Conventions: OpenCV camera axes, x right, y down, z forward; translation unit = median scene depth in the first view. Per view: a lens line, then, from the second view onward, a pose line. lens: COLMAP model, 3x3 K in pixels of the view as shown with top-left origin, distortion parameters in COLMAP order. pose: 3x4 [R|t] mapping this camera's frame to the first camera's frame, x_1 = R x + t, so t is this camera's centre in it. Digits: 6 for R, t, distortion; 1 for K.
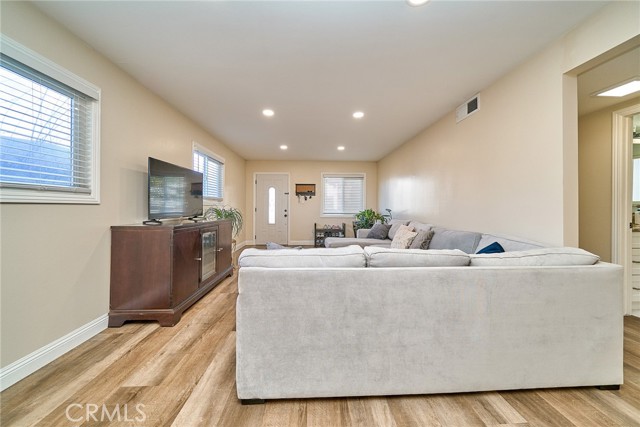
lens RADIAL K [[226.2, 0, 321.3], [0, 226.2, 206.9], [0, 0, 1]] dist [-0.000652, -0.000123]
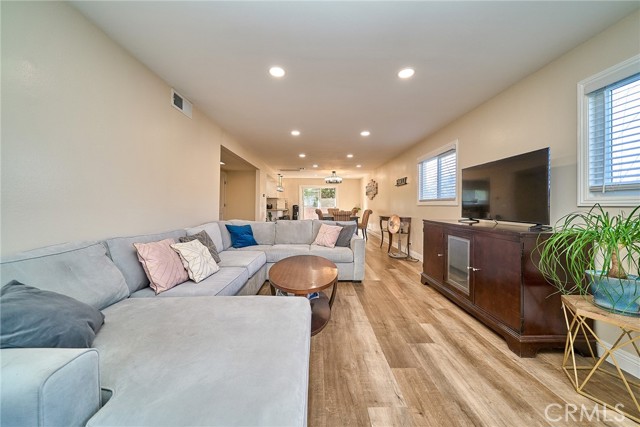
lens RADIAL K [[220.9, 0, 318.4], [0, 220.9, 205.4], [0, 0, 1]] dist [-0.001016, -0.000051]
pose [[-0.998832, -0.015328, 0.045830, -0.000339], [-0.015422, 0.999880, -0.001682, 0.002131], [-0.045798, -0.002387, -0.998948, 1.488419]]
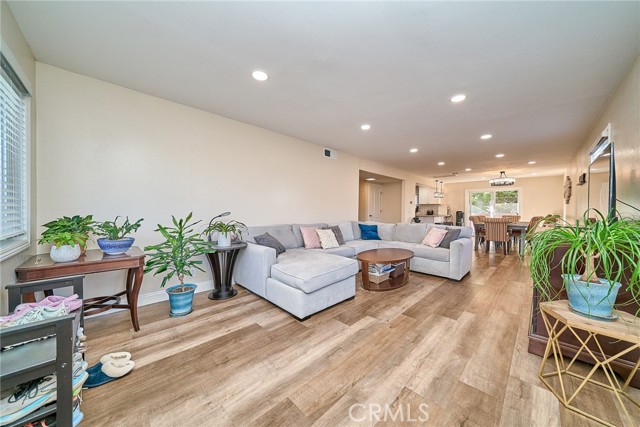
lens RADIAL K [[217.9, 0, 323.5], [0, 217.9, 213.6], [0, 0, 1]] dist [-0.000357, -0.000047]
pose [[-0.675130, -0.024584, 0.737289, -0.440002], [-0.014410, 0.999693, 0.020139, -0.001910], [-0.737558, 0.002972, -0.675277, 1.673500]]
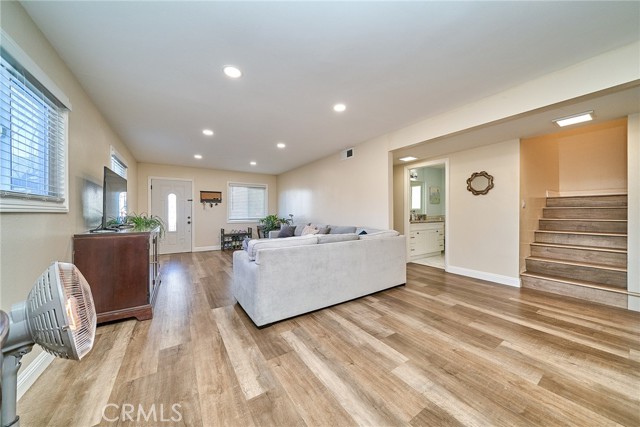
lens RADIAL K [[217.9, 0, 323.5], [0, 217.9, 213.6], [0, 0, 1]] dist [-0.000357, -0.000047]
pose [[0.853302, -0.011300, 0.521294, -0.278581], [0.009444, 0.999936, 0.006217, -0.002374], [-0.521331, -0.000381, 0.853354, -0.231552]]
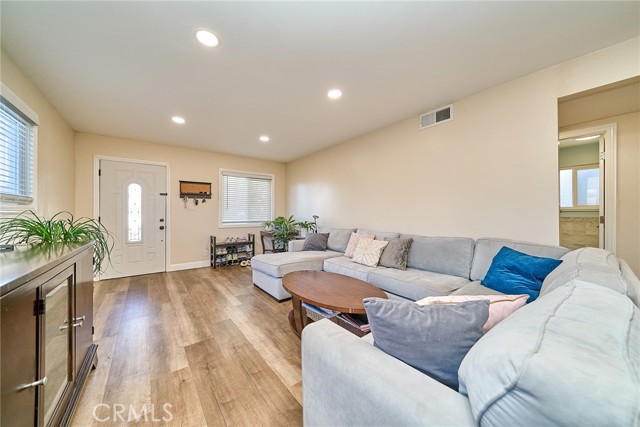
lens RADIAL K [[223.9, 0, 321.7], [0, 223.9, 213.3], [0, 0, 1]] dist [0.000461, -0.000047]
pose [[0.815422, -0.007393, 0.578820, -0.284091], [0.007607, 0.999969, 0.002055, -0.002438], [-0.578817, 0.002728, 0.815453, 0.361146]]
